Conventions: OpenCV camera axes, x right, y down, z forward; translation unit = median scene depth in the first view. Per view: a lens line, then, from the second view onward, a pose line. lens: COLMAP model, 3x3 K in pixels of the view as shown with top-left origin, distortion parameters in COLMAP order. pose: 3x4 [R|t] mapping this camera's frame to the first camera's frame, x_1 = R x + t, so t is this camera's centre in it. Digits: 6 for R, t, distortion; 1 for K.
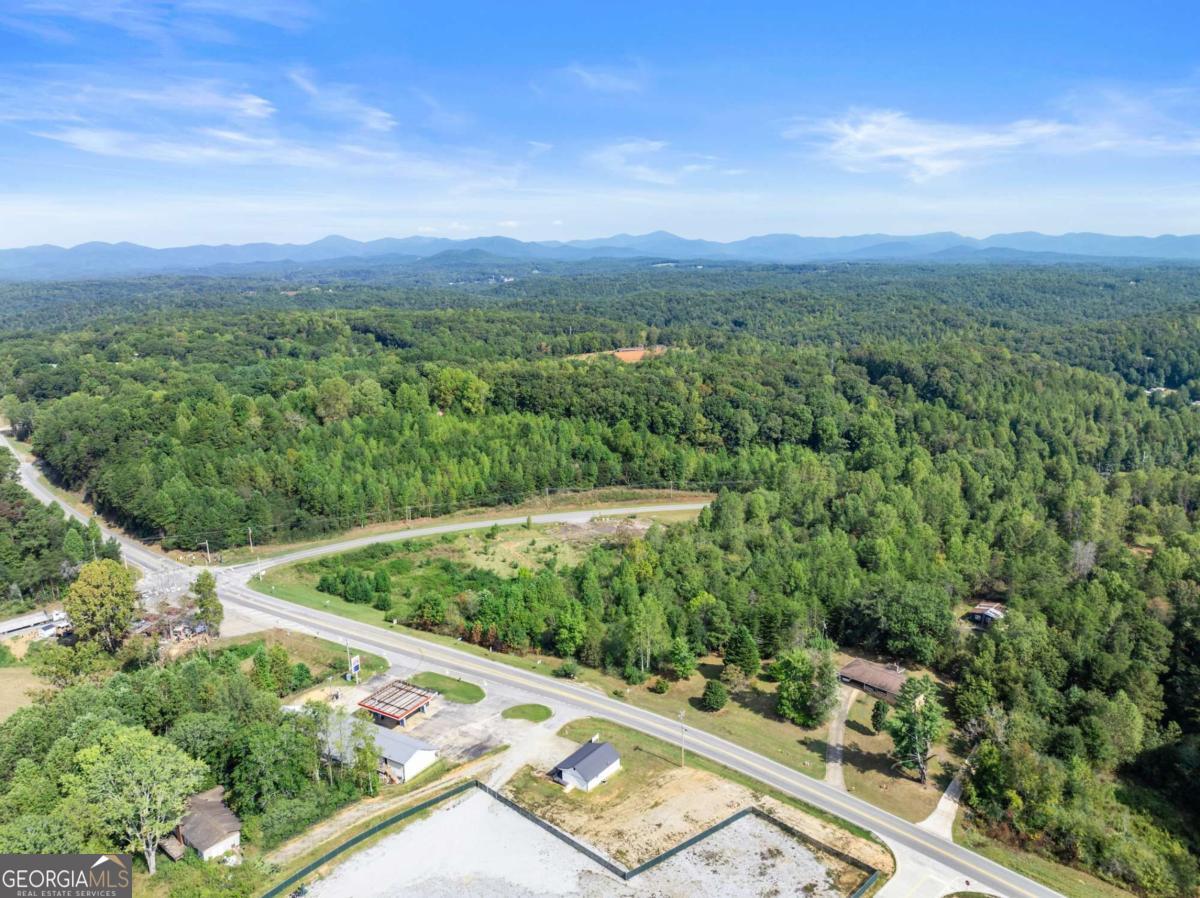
lens RADIAL K [[844.0, 0, 606.4], [0, 844.0, 446.9], [0, 0, 1]] dist [-0.010022, -0.060044]
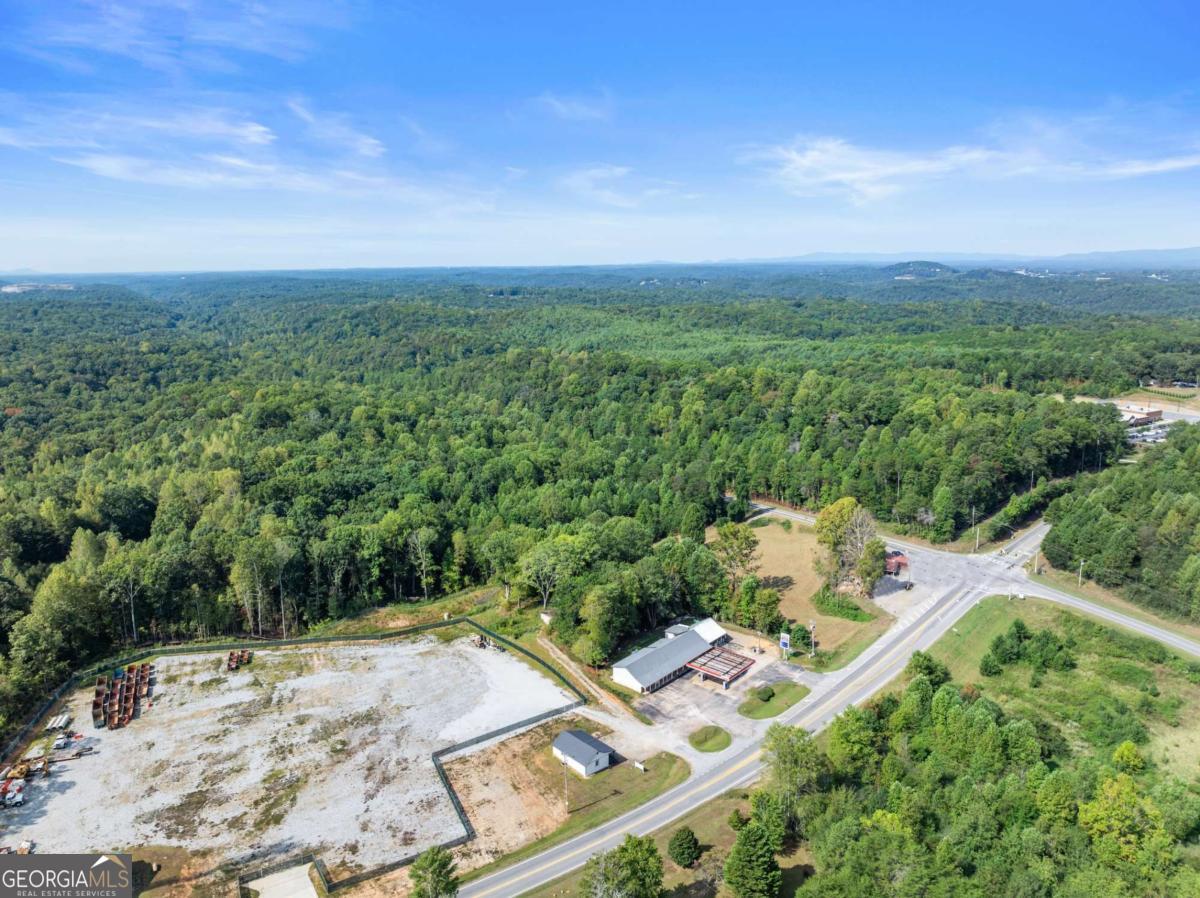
lens RADIAL K [[844.5, 0, 604.9], [0, 844.5, 445.1], [0, 0, 1]] dist [-0.030484, -0.010690]
pose [[-0.188002, 0.220252, -0.957154, 0.719649], [-0.204719, 0.944339, 0.257514, -0.207384], [0.960596, 0.244360, -0.132448, 0.863324]]
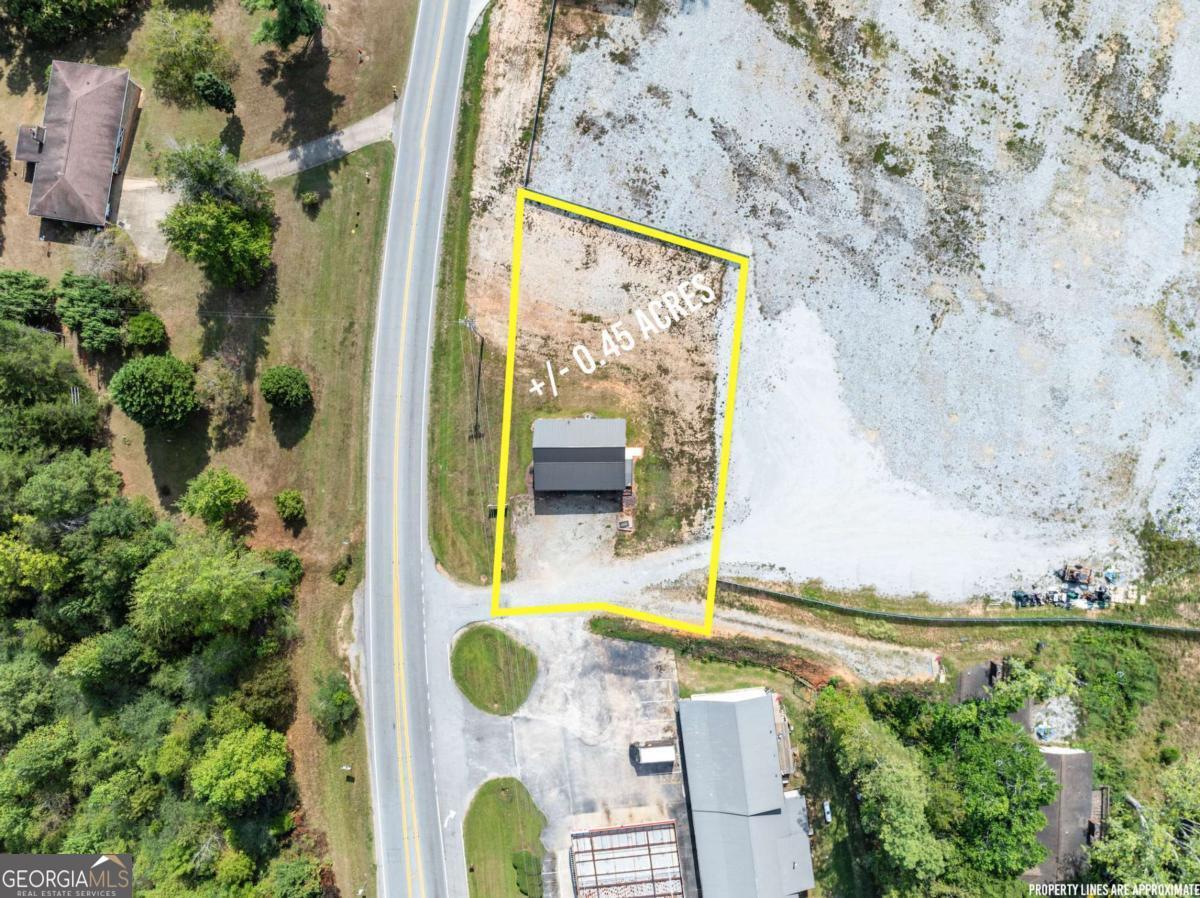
lens RADIAL K [[844.0, 0, 606.4], [0, 844.0, 446.9], [0, 0, 1]] dist [-0.010022, -0.060044]
pose [[-0.602632, -0.796445, 0.050099, -0.047727], [0.210541, -0.098124, 0.972648, -0.170964], [-0.769745, 0.596697, 0.226817, 0.679877]]
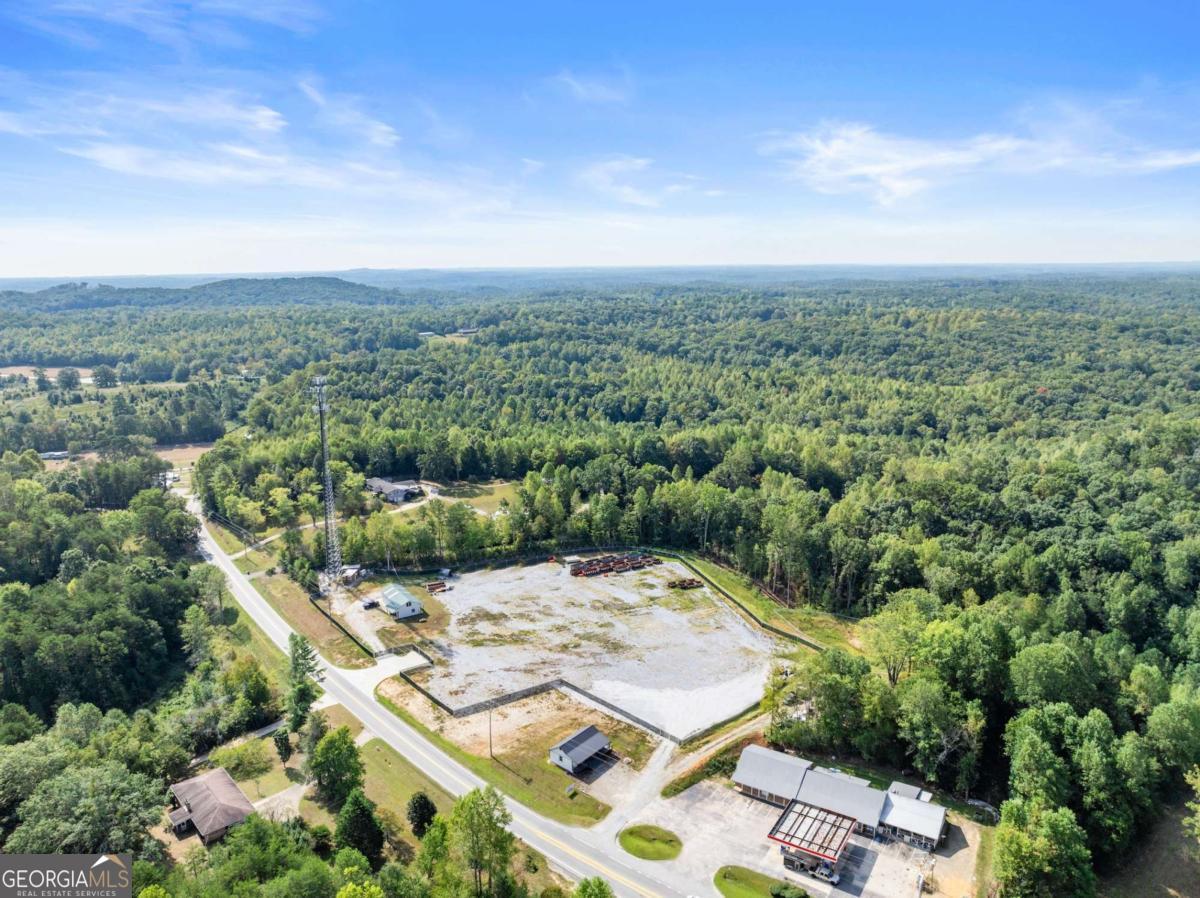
lens RADIAL K [[844.0, 0, 606.4], [0, 844.0, 446.9], [0, 0, 1]] dist [-0.010022, -0.060044]
pose [[-0.999123, 0.014092, 0.039433, -0.082876], [0.029420, 0.906340, 0.421524, -0.338637], [-0.029799, 0.422314, -0.905959, 1.456325]]
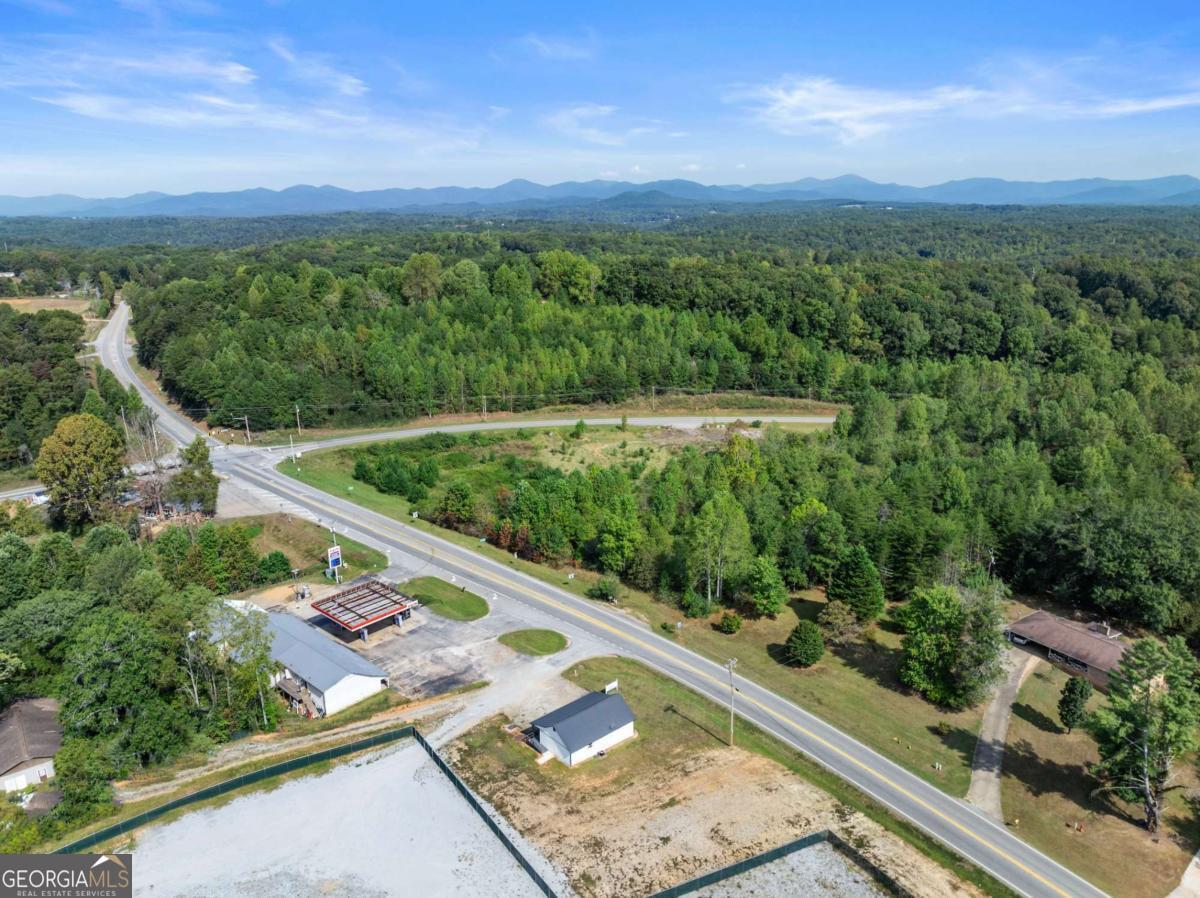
lens RADIAL K [[845.3, 0, 605.8], [0, 845.3, 446.4], [0, 0, 1]] dist [-0.035603, -0.001862]
pose [[0.978320, 0.057372, -0.198992, 0.090311], [-0.045451, 0.996916, 0.063973, 0.097834], [0.202049, -0.053541, 0.977911, 0.306966]]
